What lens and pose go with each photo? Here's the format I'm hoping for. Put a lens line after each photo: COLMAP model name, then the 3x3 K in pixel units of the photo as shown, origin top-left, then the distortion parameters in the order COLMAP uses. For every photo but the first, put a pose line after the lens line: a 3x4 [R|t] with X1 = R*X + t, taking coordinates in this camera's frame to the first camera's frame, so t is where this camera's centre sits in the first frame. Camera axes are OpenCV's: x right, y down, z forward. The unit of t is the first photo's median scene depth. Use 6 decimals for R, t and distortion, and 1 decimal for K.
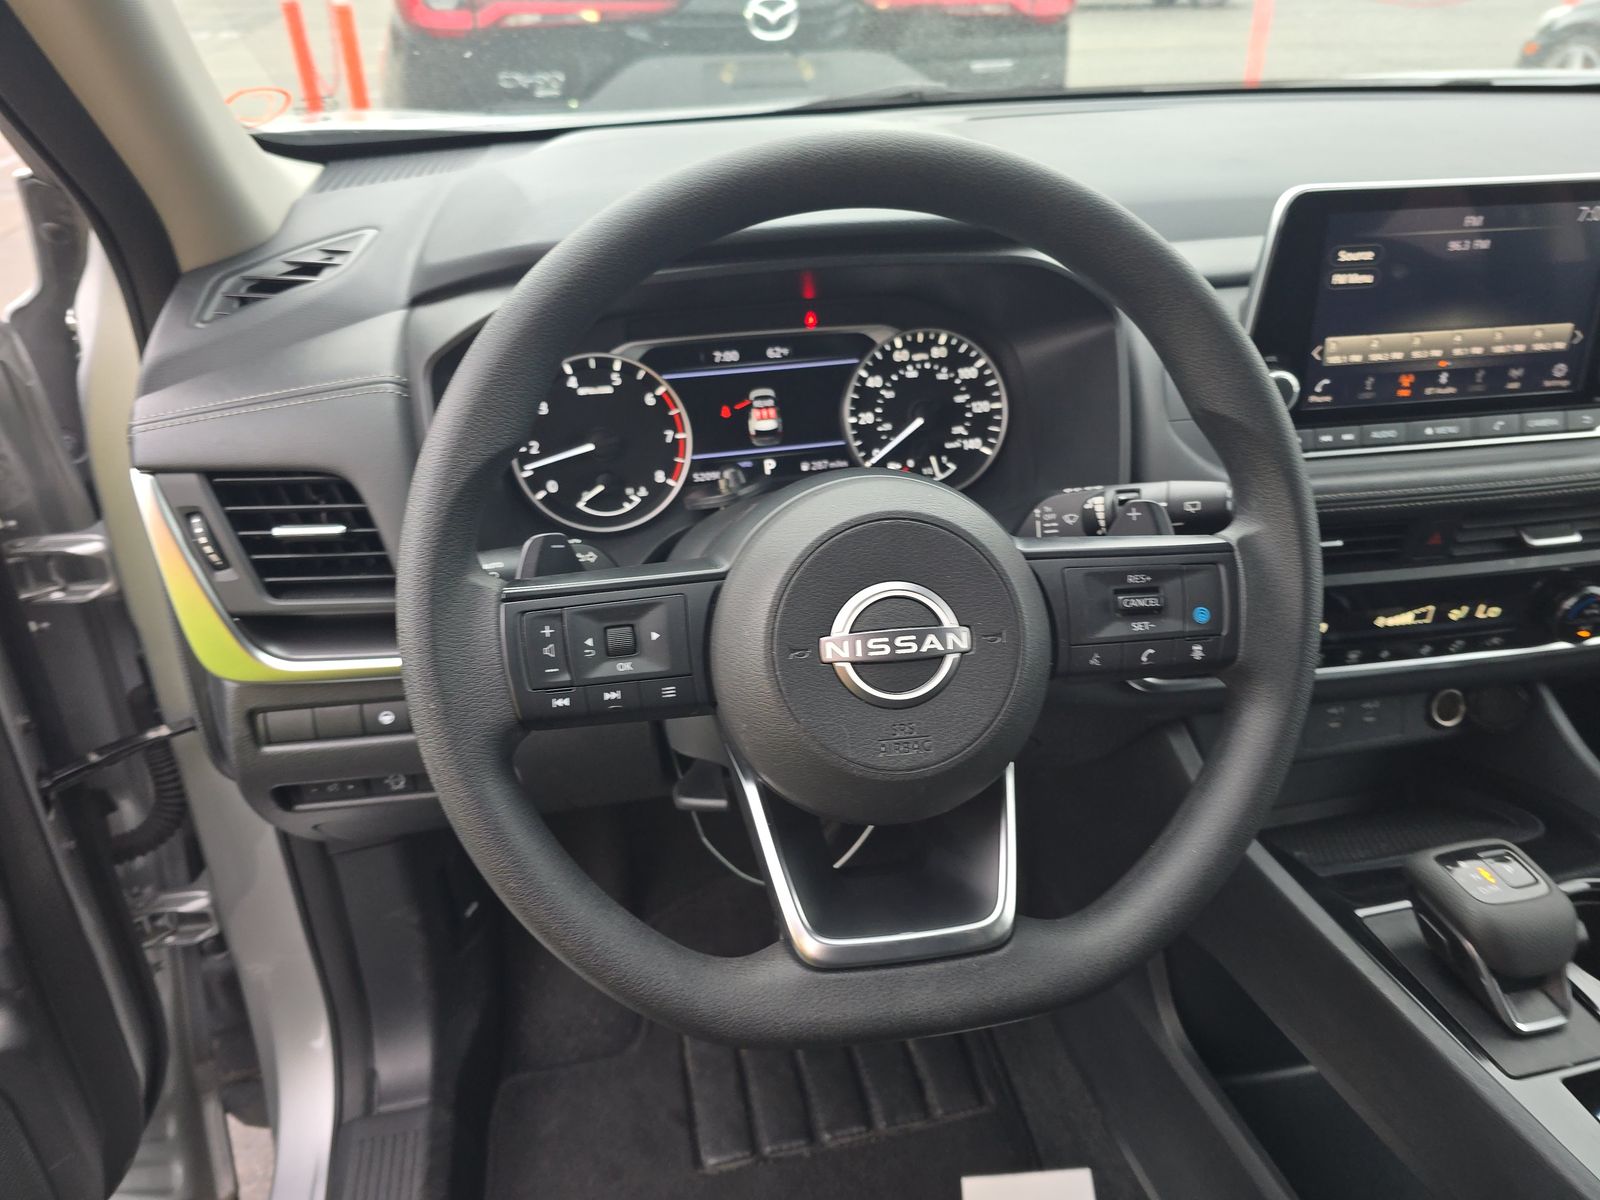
lens RADIAL K [[1091.0, 0, 756.2], [0, 1091.0, 611.3], [0, 0, 1]] dist [0.014269, -0.028185]
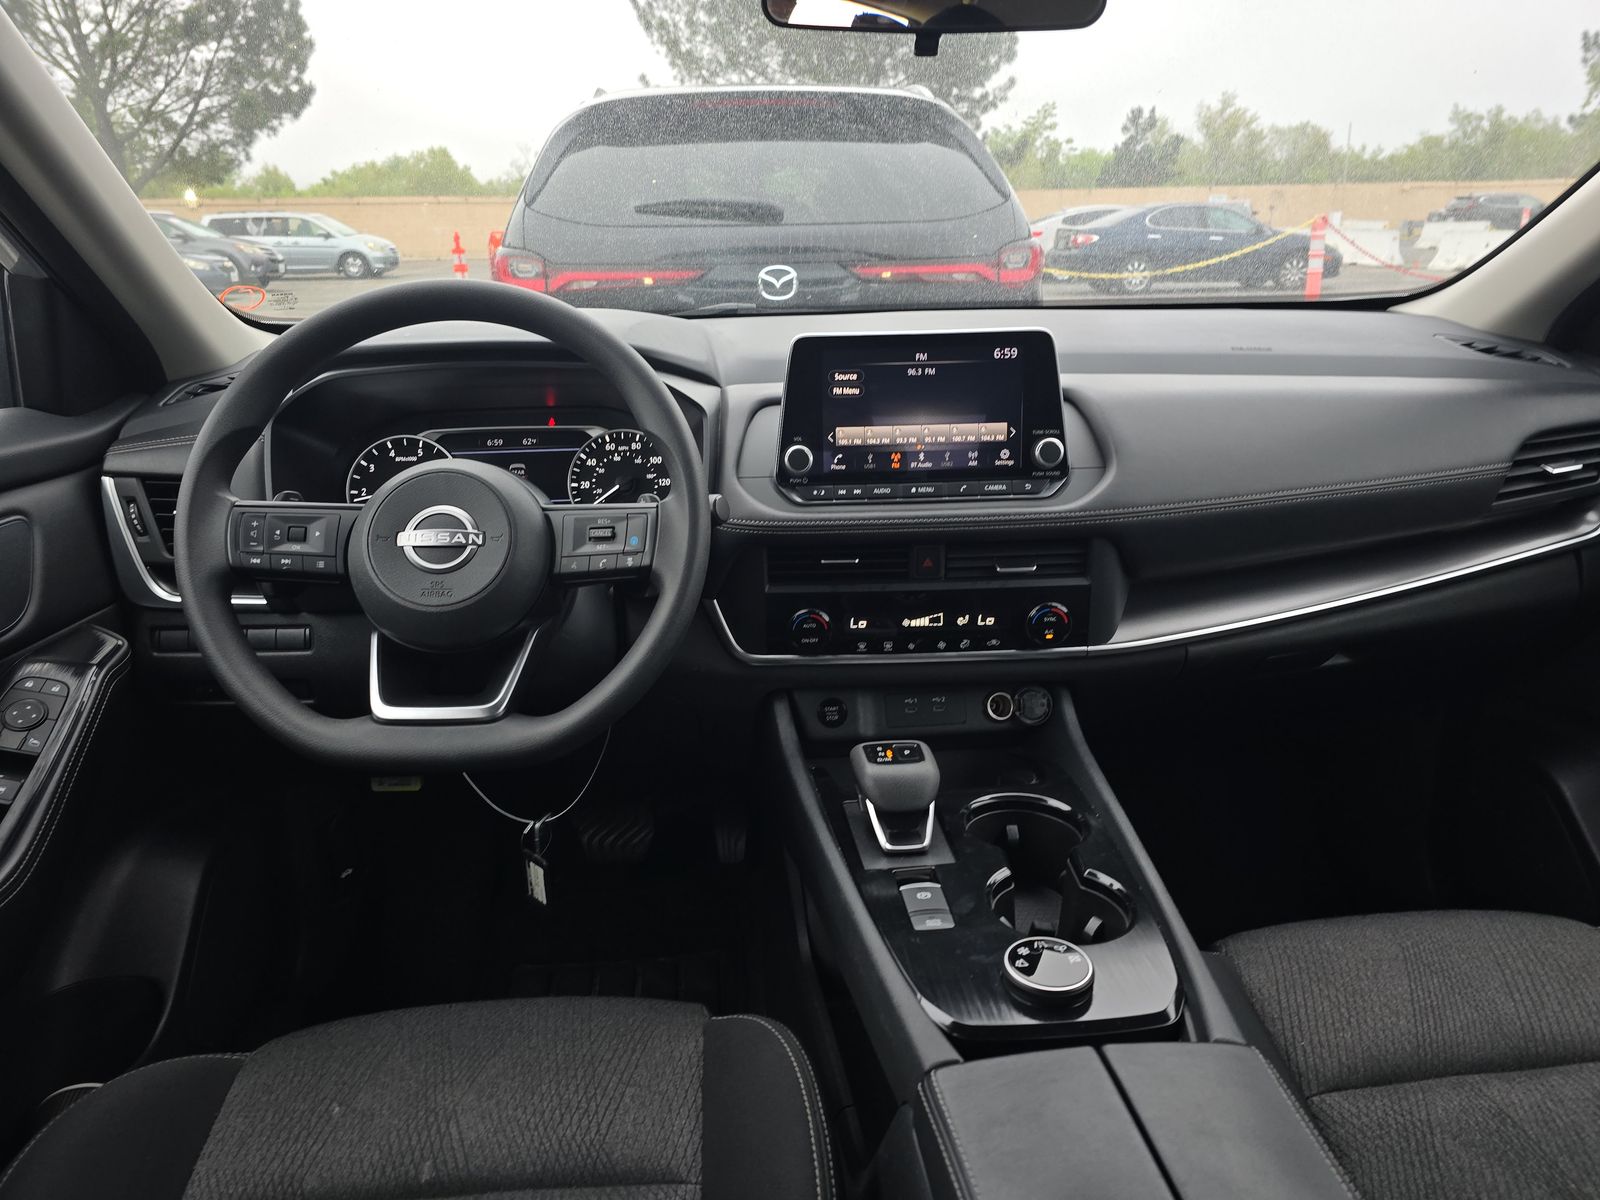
lens RADIAL K [[1091.0, 0, 800.7], [0, 1091.0, 622.9], [0, 0, 1]] dist [0.014269, -0.028185]
pose [[0.994589, 0.037849, -0.096747, 0.566073], [-0.057717, 0.975637, -0.211663, 0.322652], [0.086378, 0.216102, 0.972542, -0.424952]]
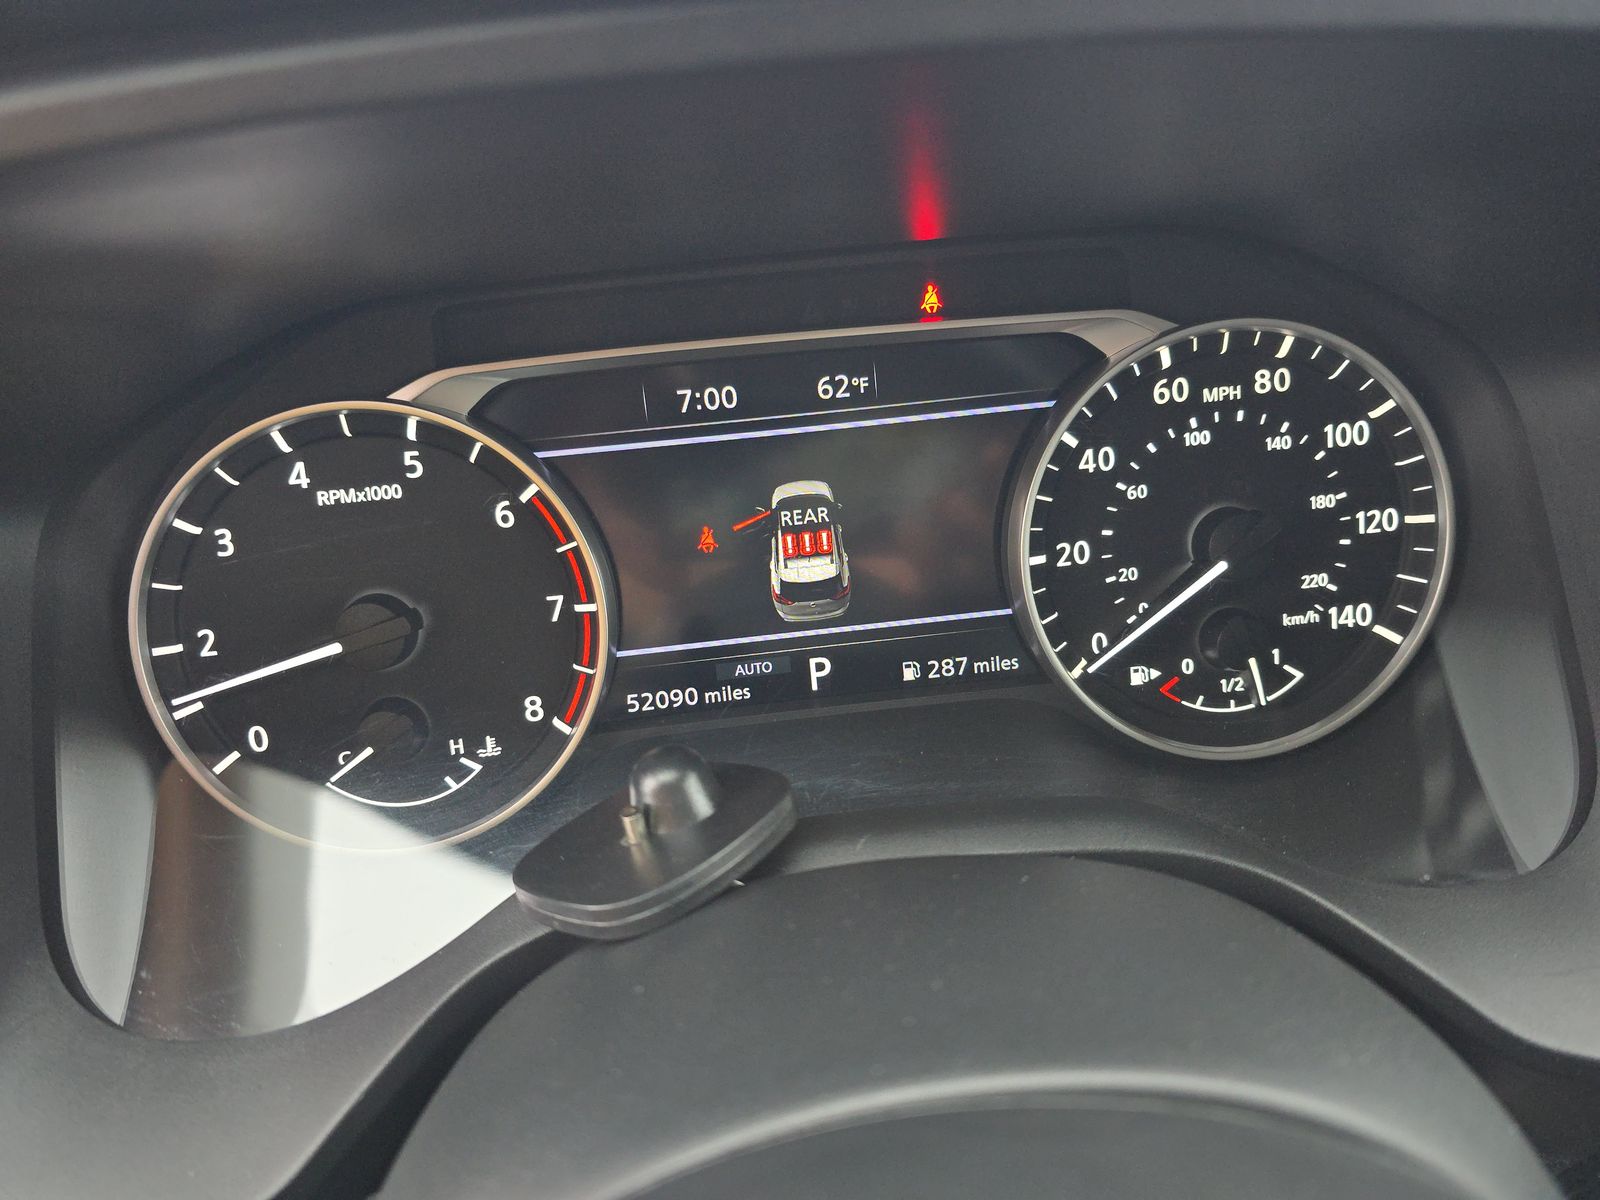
lens RADIAL K [[1091.0, 0, 750.9], [0, 1091.0, 599.3], [0, 0, 1]] dist [0.014269, -0.028185]
pose [[0.994035, 0.013798, -0.108183, 0.030383], [-0.012279, 0.999817, 0.014704, -0.168166], [0.108366, -0.013288, 0.994022, 0.615793]]
